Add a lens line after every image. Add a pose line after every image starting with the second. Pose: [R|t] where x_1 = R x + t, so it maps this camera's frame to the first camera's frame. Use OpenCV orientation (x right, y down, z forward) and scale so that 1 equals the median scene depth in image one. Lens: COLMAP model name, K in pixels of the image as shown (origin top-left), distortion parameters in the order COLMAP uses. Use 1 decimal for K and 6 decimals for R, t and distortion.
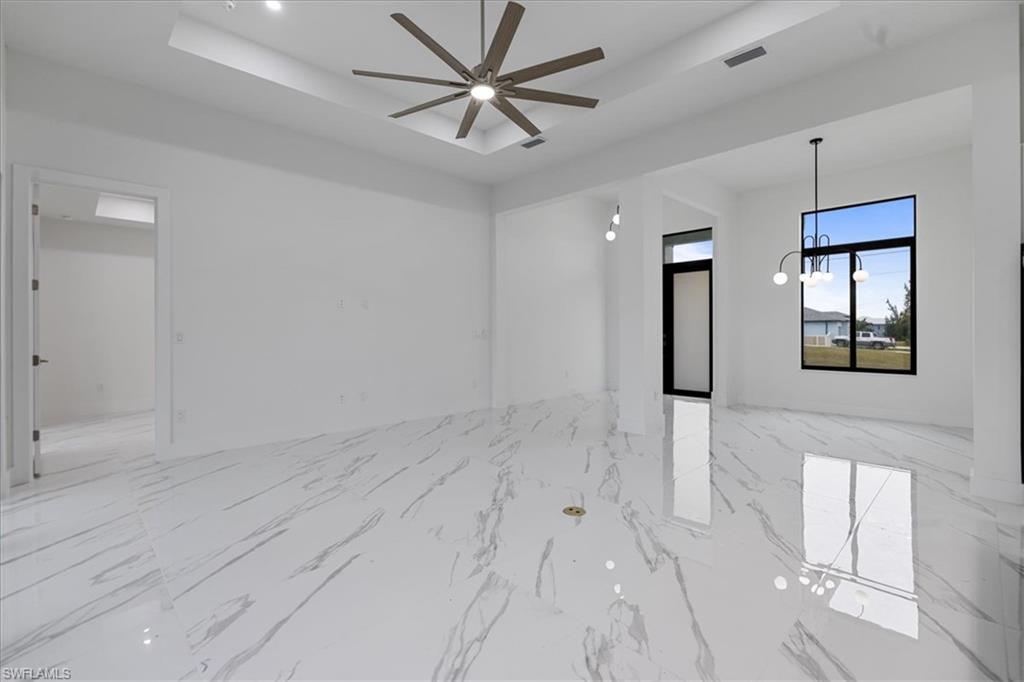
lens RADIAL K [[454.8, 0, 515.7], [0, 454.8, 330.9], [0, 0, 1]] dist [-0.003617, -0.000125]
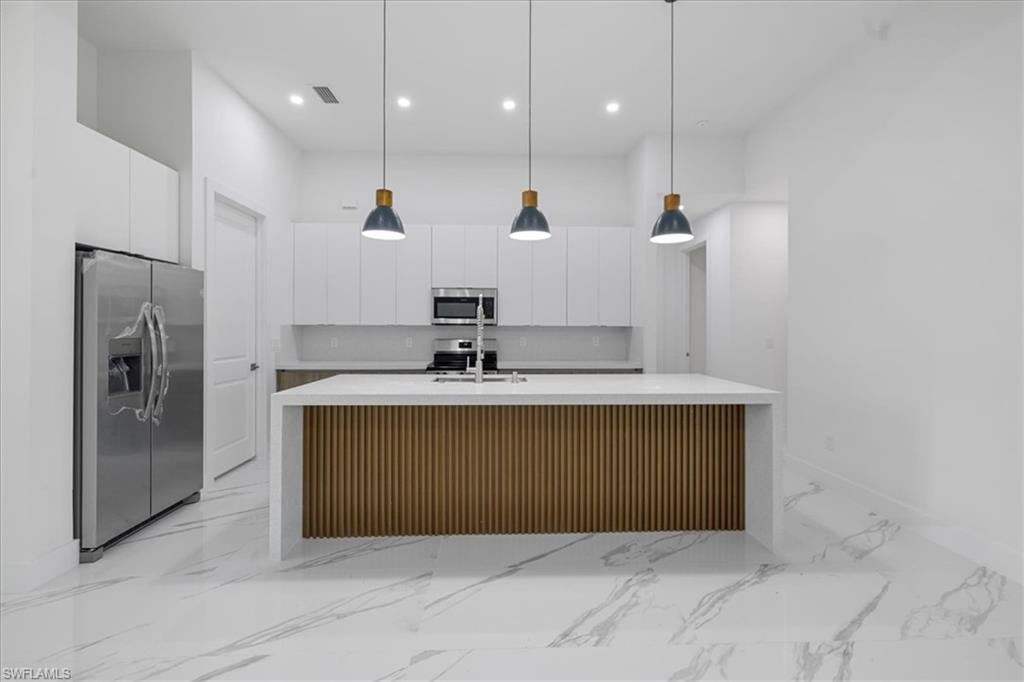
lens RADIAL K [[436.8, 0, 511.0], [0, 436.8, 329.8], [0, 0, 1]] dist [0.001851, 0.000222]
pose [[-0.738028, -0.000809, 0.674770, 0.009550], [0.000208, 0.999999, 0.001427, -0.018214], [-0.674770, 0.001193, -0.738027, 0.517387]]
